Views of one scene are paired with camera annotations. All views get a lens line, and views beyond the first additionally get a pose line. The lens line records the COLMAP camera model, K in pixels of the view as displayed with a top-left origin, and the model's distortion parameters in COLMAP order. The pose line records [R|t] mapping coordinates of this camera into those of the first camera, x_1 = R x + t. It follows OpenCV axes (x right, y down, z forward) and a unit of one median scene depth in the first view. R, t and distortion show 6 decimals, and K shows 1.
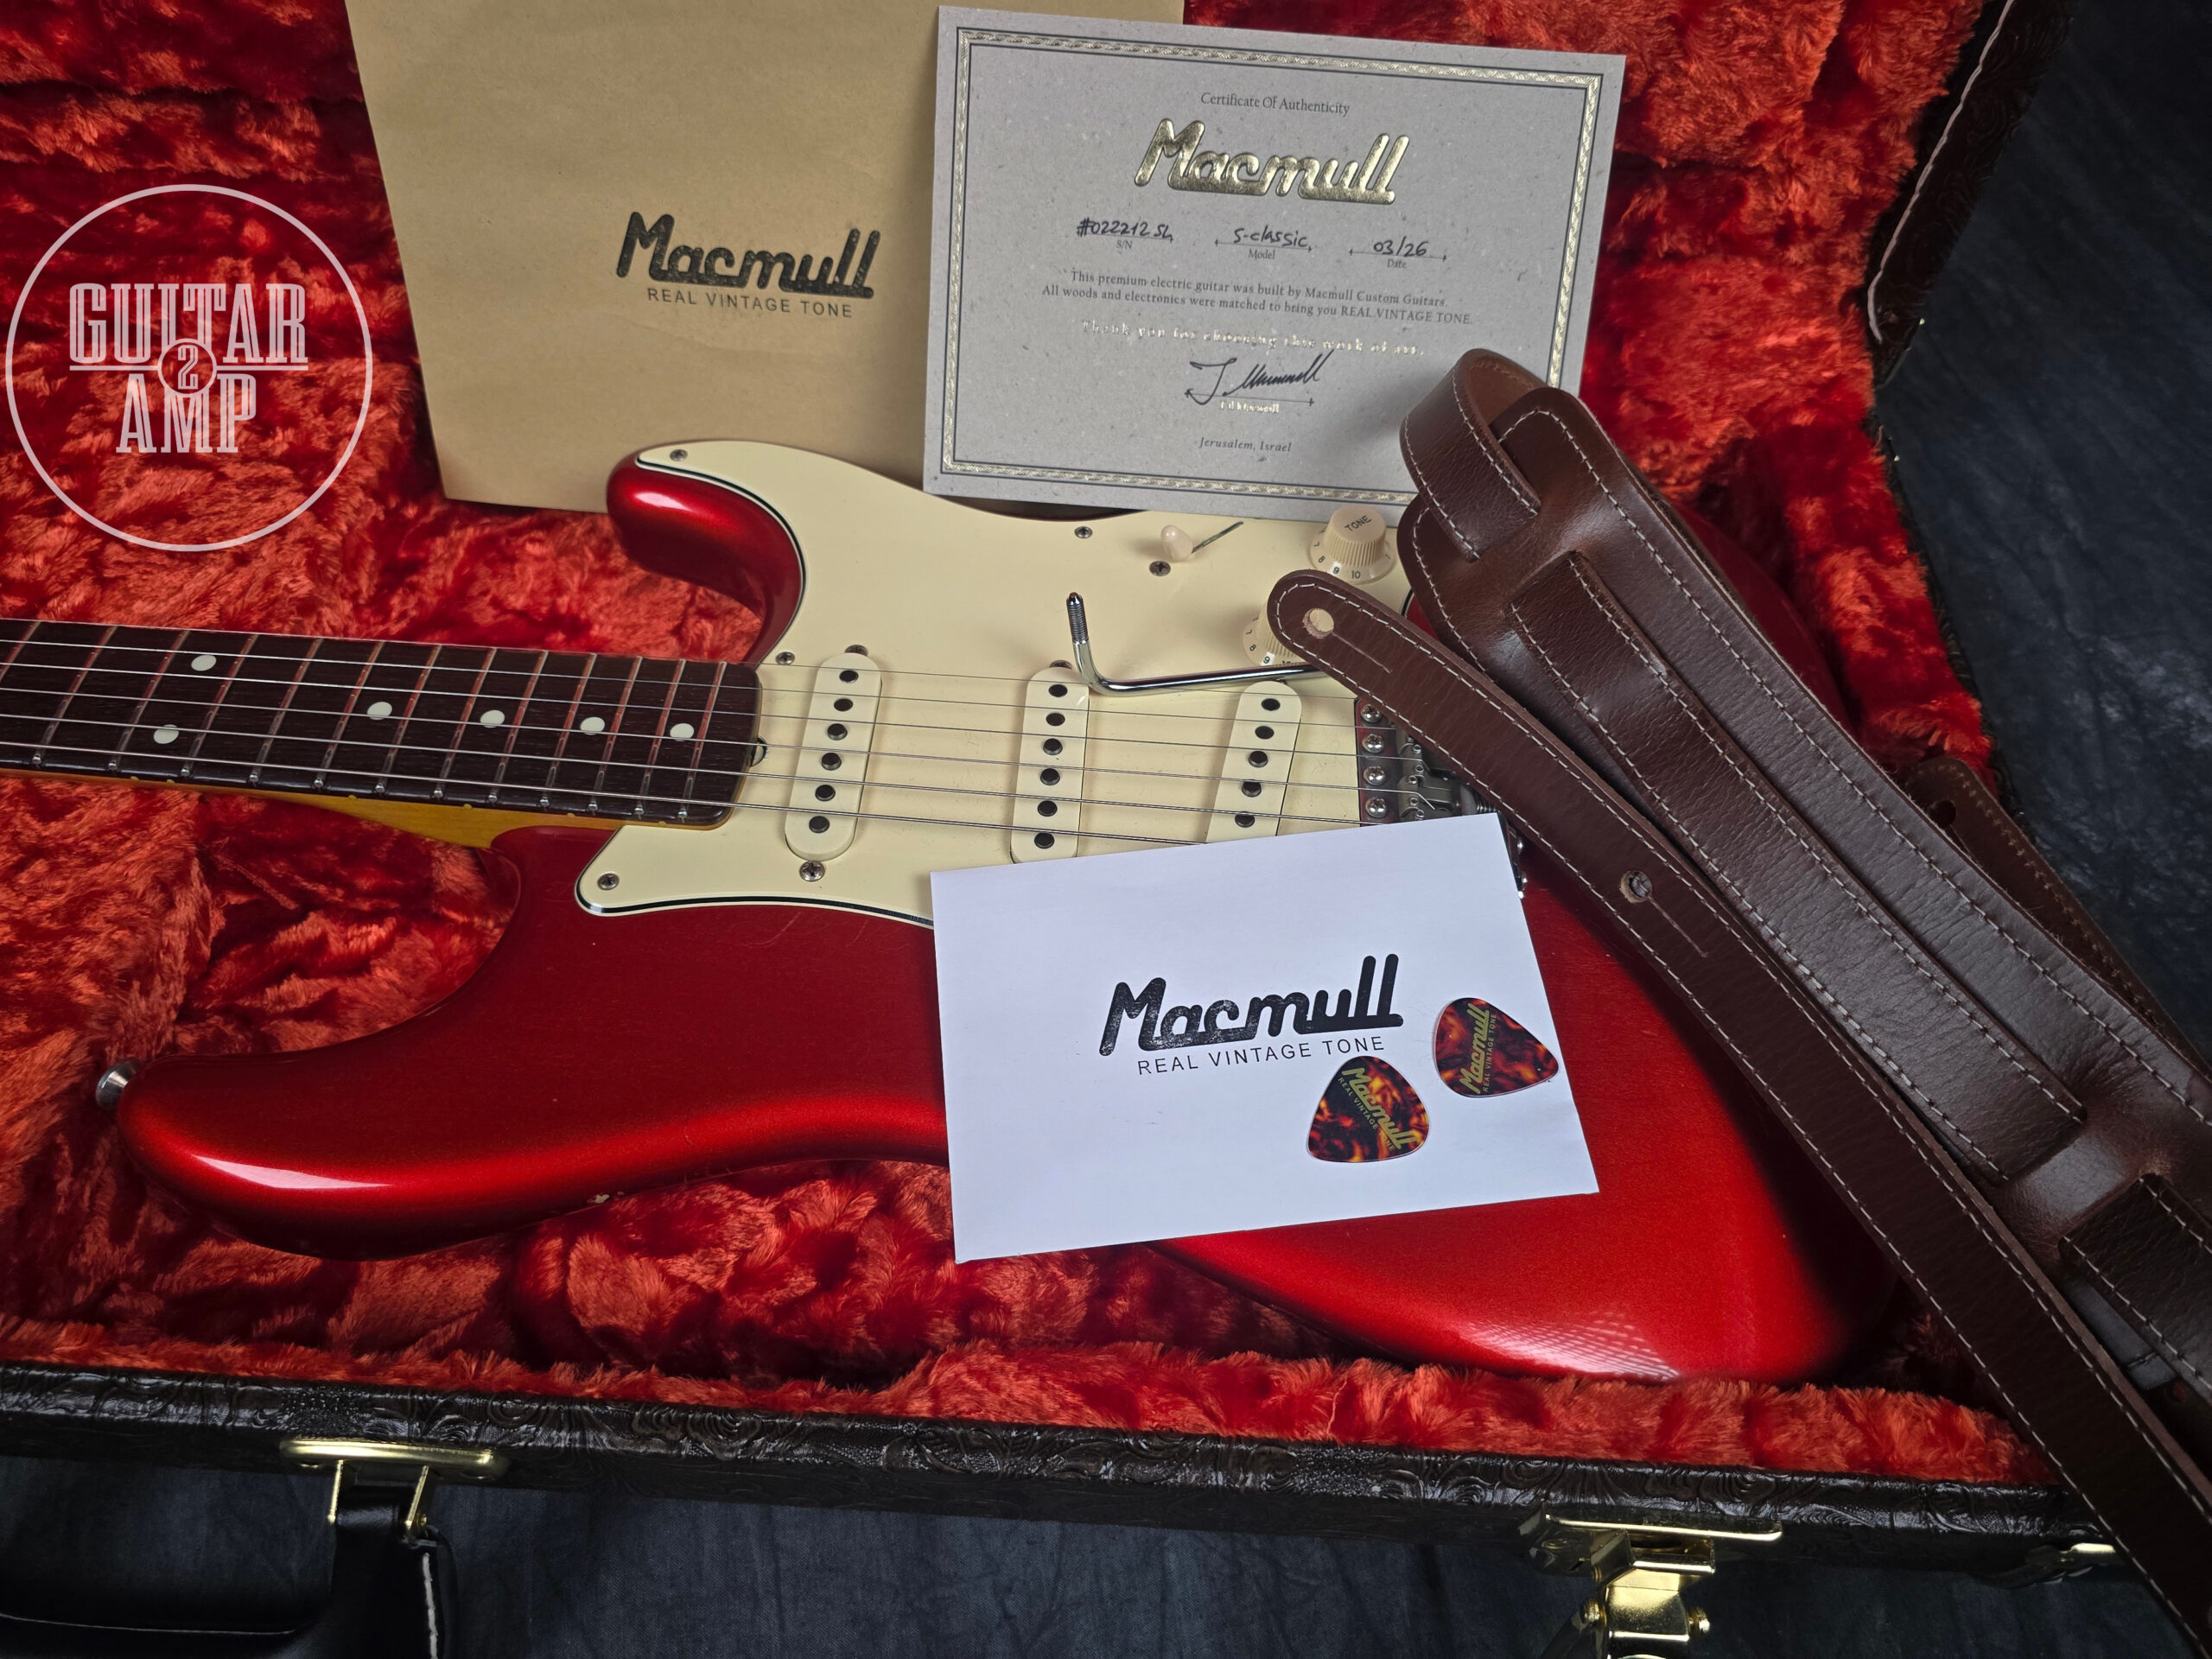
lens RADIAL K [[1520.8, 0, 1109.4], [0, 1520.8, 857.2], [0, 0, 1]] dist [0.016608, -0.032822]
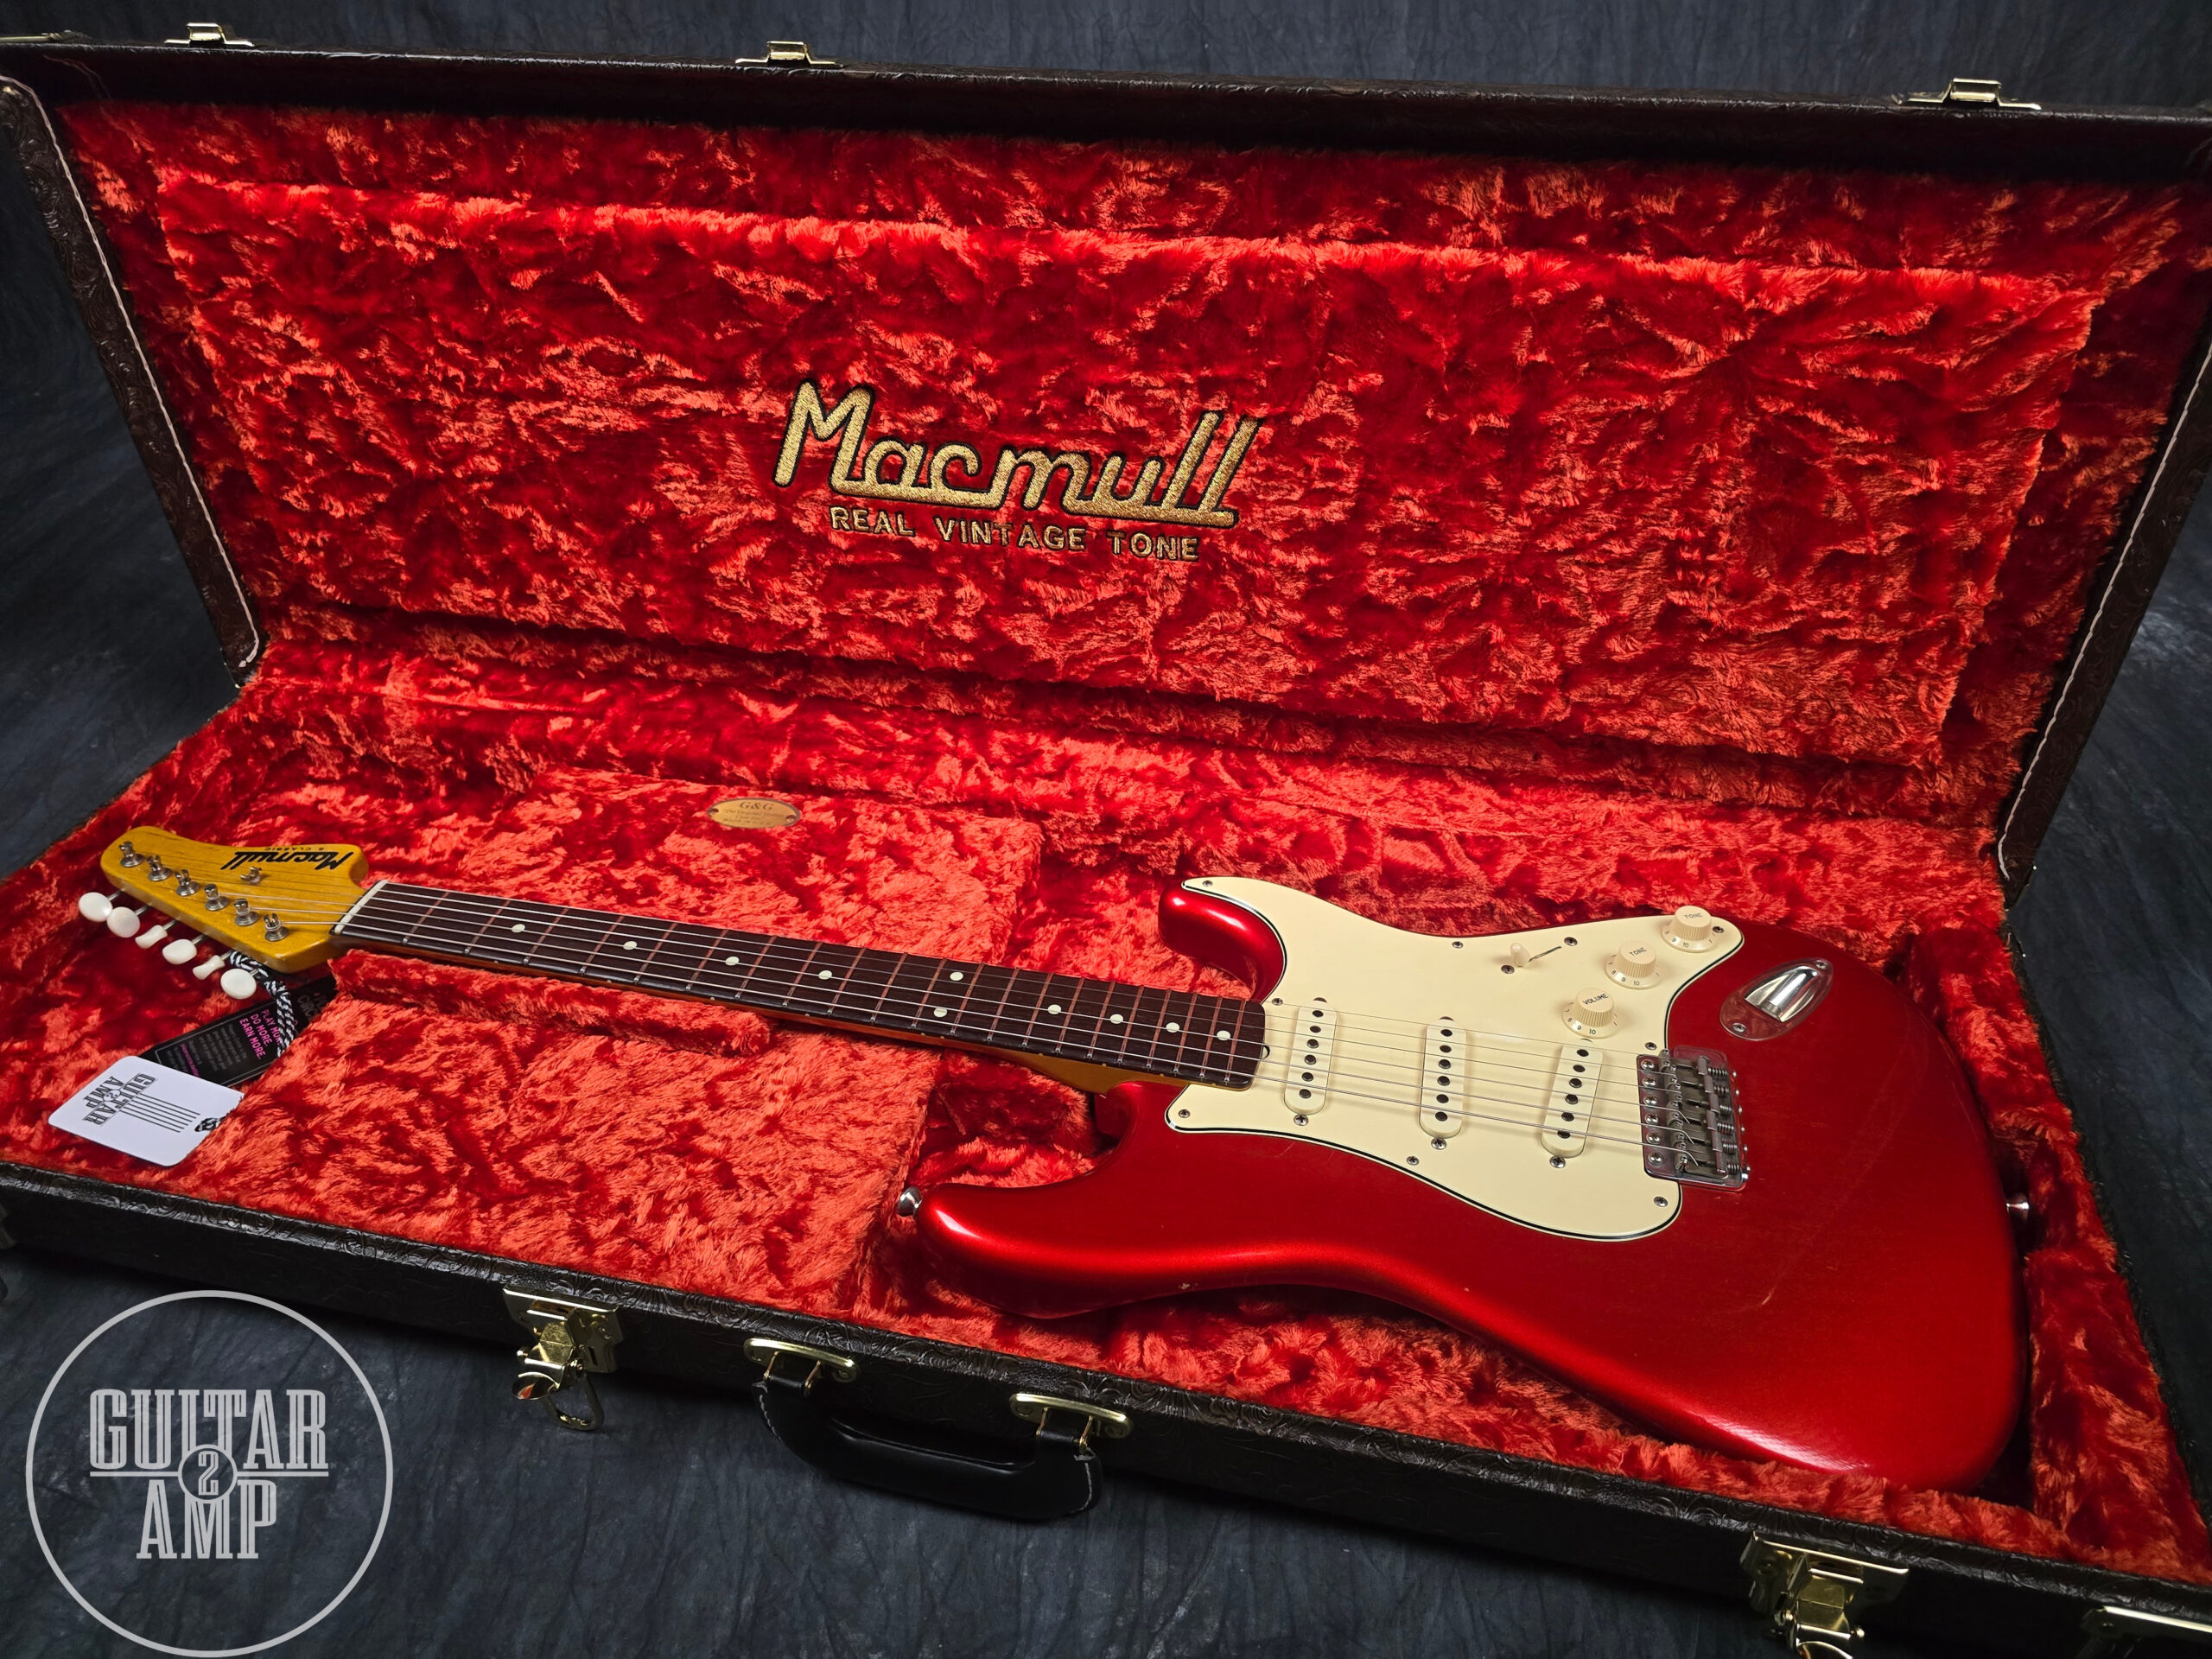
lens RADIAL K [[1519.2, 0, 1112.6], [0, 1519.2, 861.7], [0, 0, 1]] dist [0.017394, -0.031438]
pose [[0.982866, 0.072314, -0.169542, -0.132267], [-0.119656, 0.949981, -0.288477, 0.228560], [0.140201, 0.303821, 0.942357, -0.674553]]
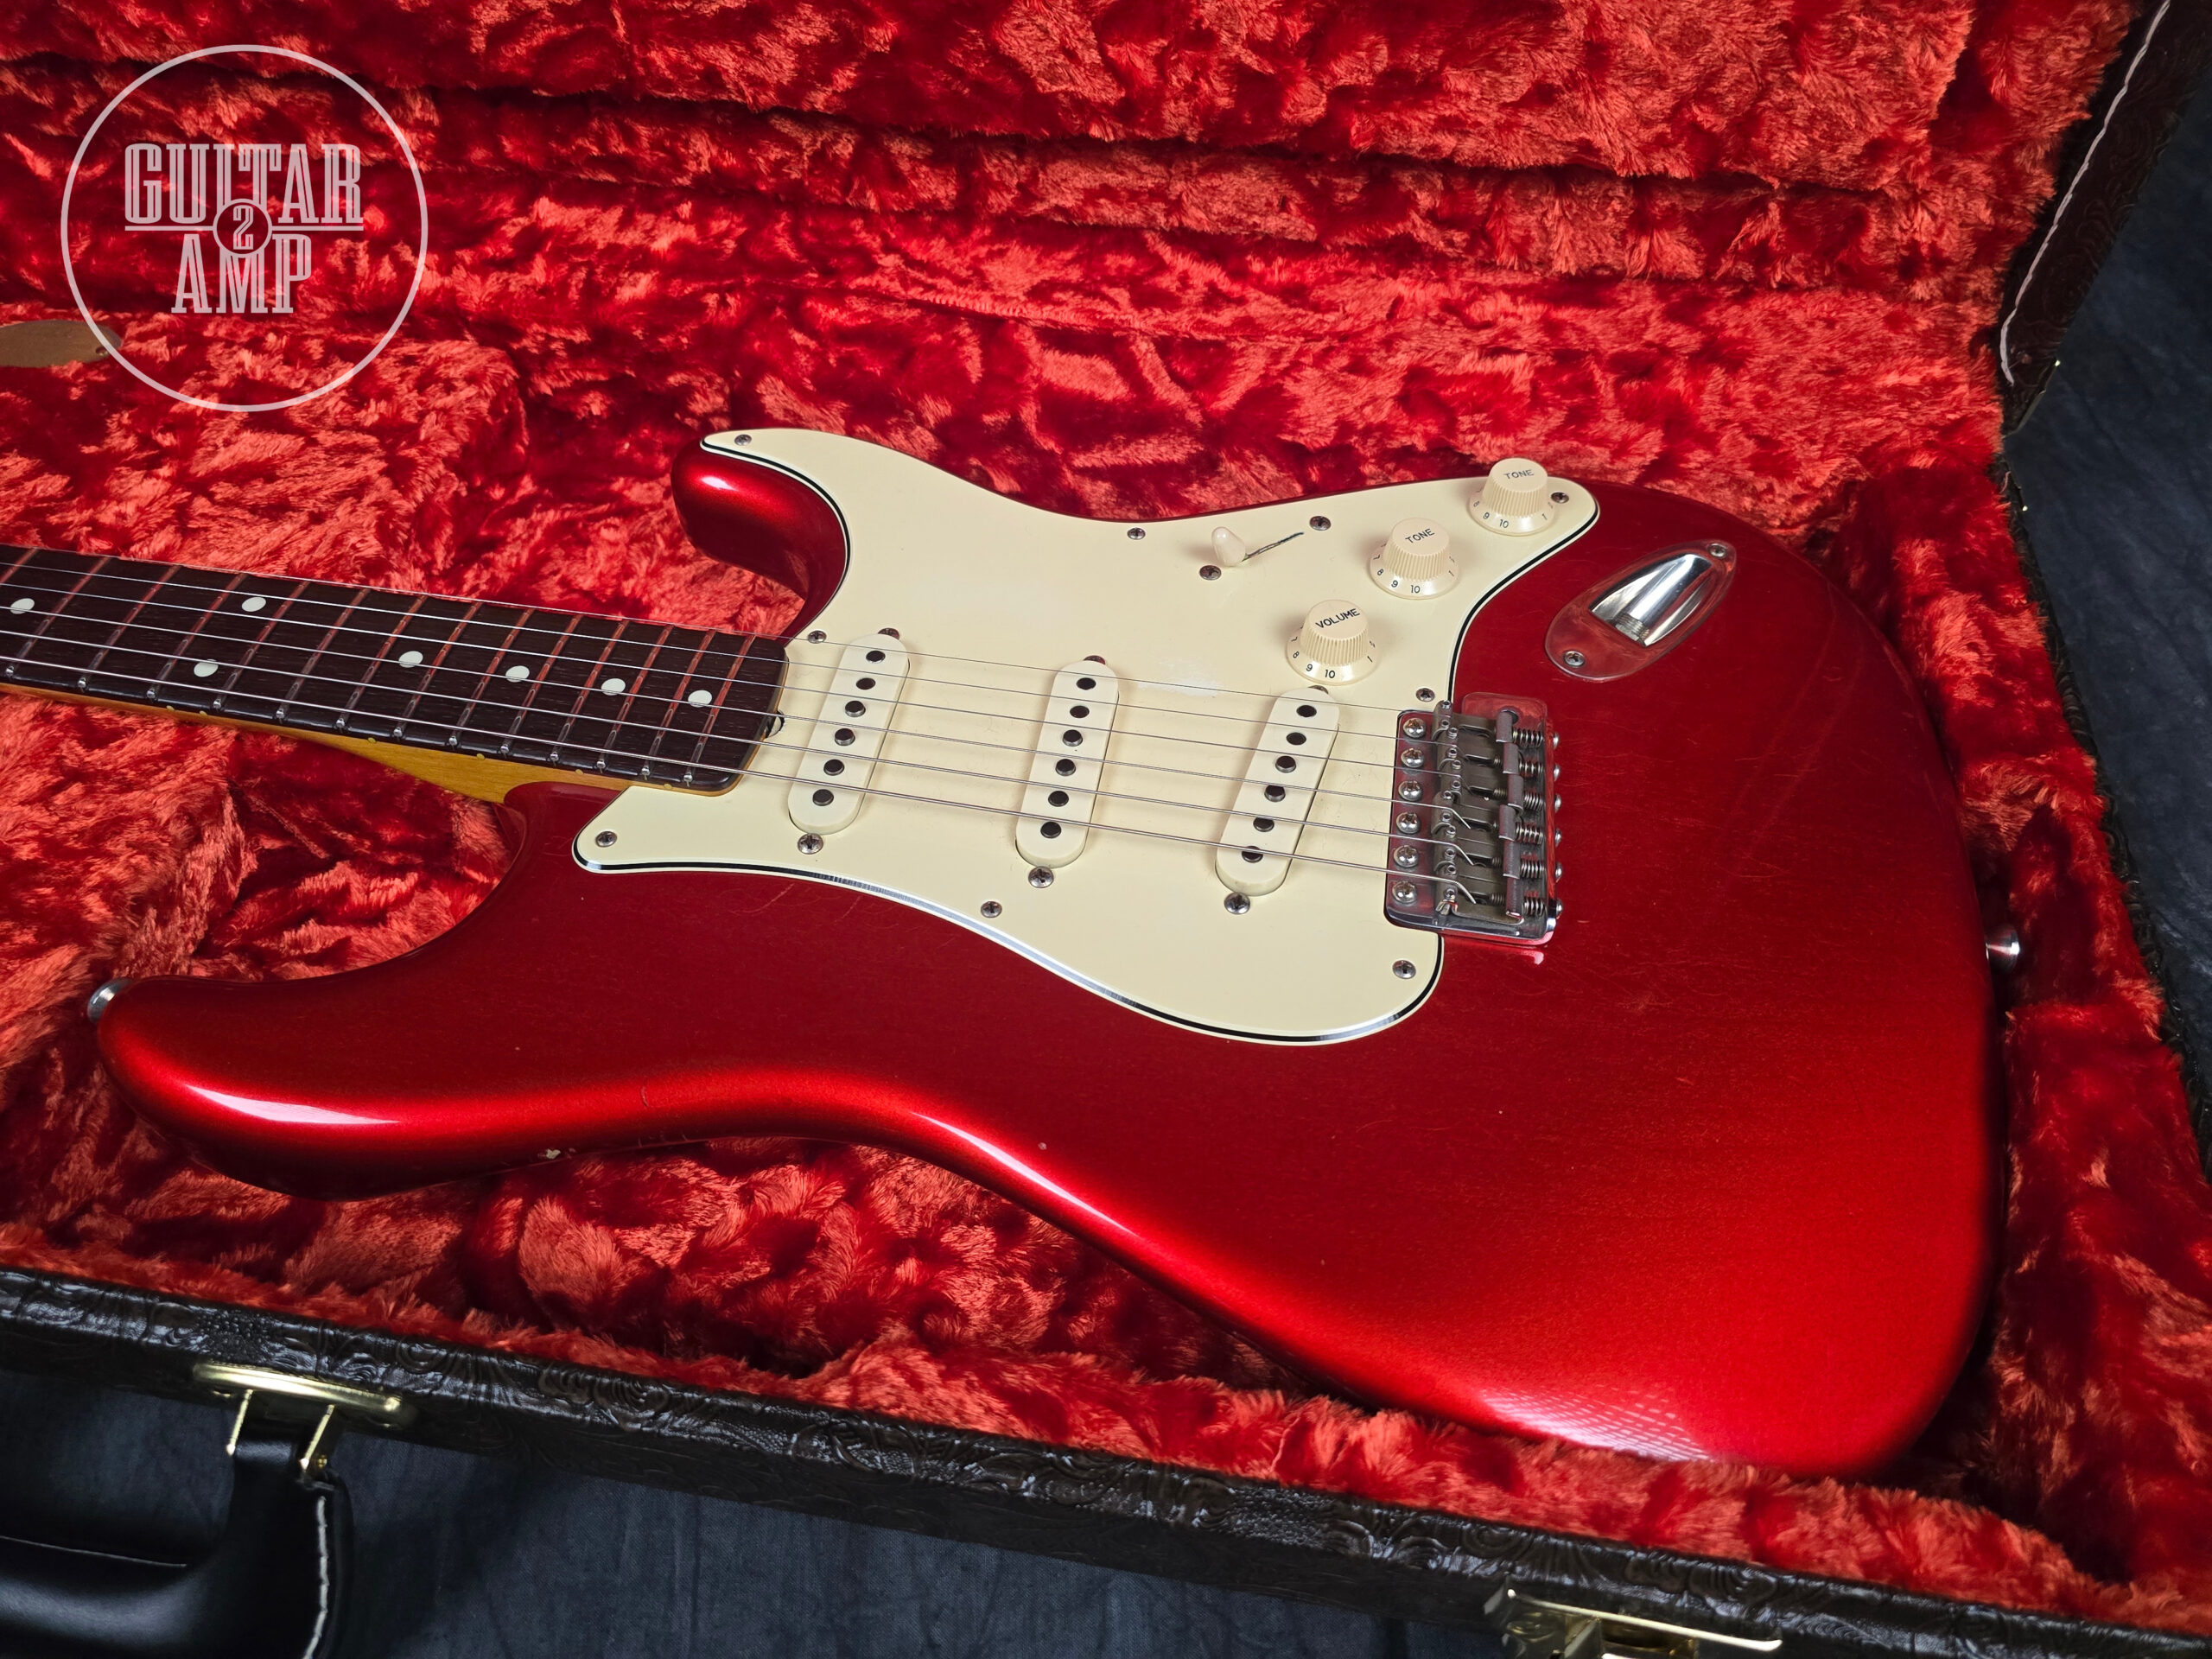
lens RADIAL K [[1519.2, 0, 1112.6], [0, 1519.2, 861.7], [0, 0, 1]] dist [0.017394, -0.031438]
pose [[0.993032, 0.070312, -0.094571, 0.085297], [-0.075466, 0.995788, -0.052067, 0.054249], [0.090512, 0.058841, 0.994156, 0.051180]]
